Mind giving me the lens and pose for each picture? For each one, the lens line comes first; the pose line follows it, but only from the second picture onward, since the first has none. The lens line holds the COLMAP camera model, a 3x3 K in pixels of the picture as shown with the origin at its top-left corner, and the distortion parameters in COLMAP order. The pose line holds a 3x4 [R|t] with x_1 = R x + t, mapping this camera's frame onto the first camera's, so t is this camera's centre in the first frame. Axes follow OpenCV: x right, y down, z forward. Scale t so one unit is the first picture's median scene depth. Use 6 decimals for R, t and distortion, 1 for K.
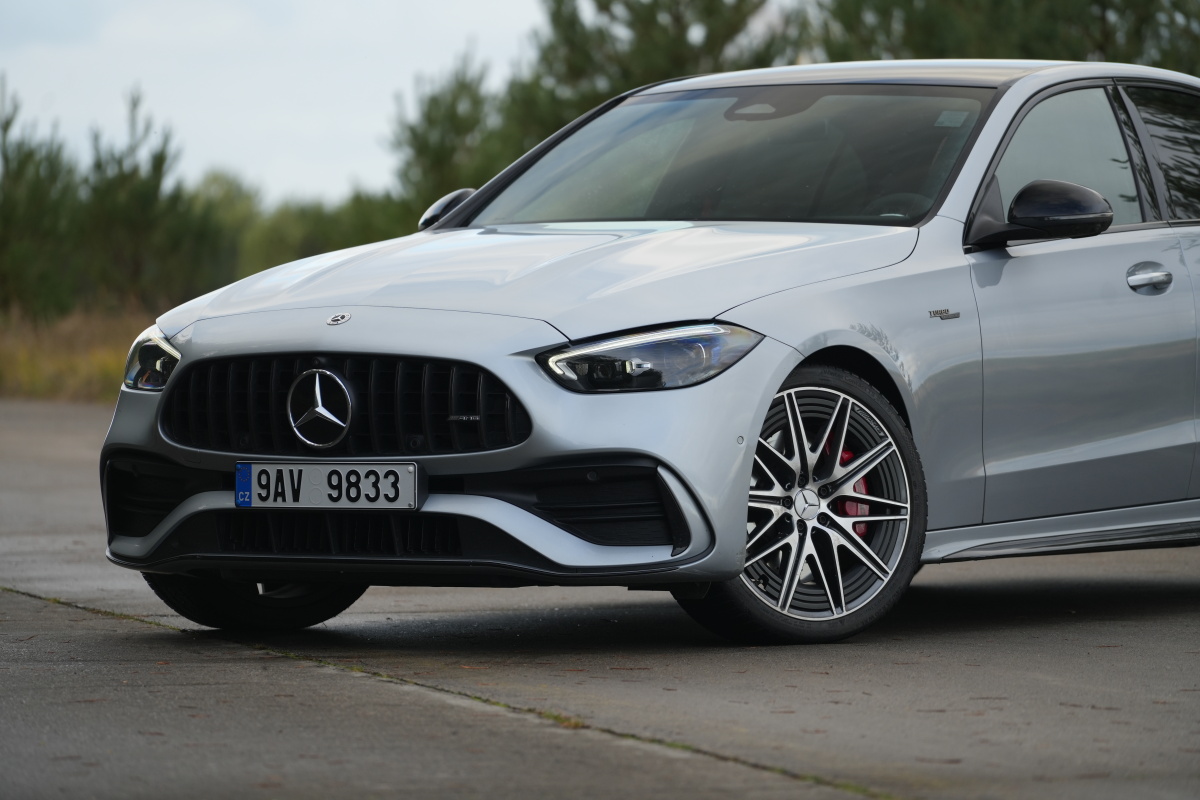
lens RADIAL K [[6872.4, 0, 600.0], [0, 6872.4, 400.0], [0, 0, 1]] dist [-0.060001, 5.689553]
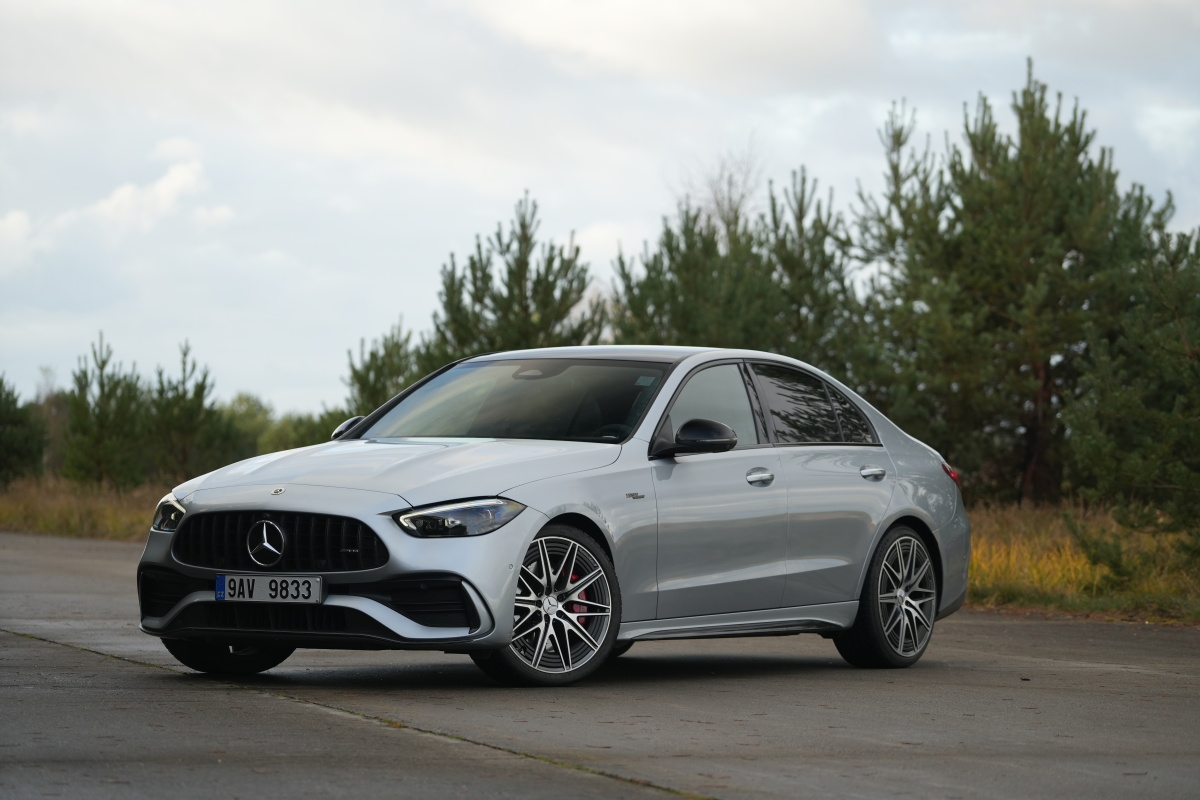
lens RADIAL K [[4467.1, 0, 600.0], [0, 4467.1, 400.0], [0, 0, 1]] dist [0.078234, -1.811158]
pose [[0.999503, 0.020550, 0.023924, 0.014767], [-0.019737, 0.999235, -0.033750, 0.001421], [-0.024600, 0.033261, 0.999144, -0.113126]]
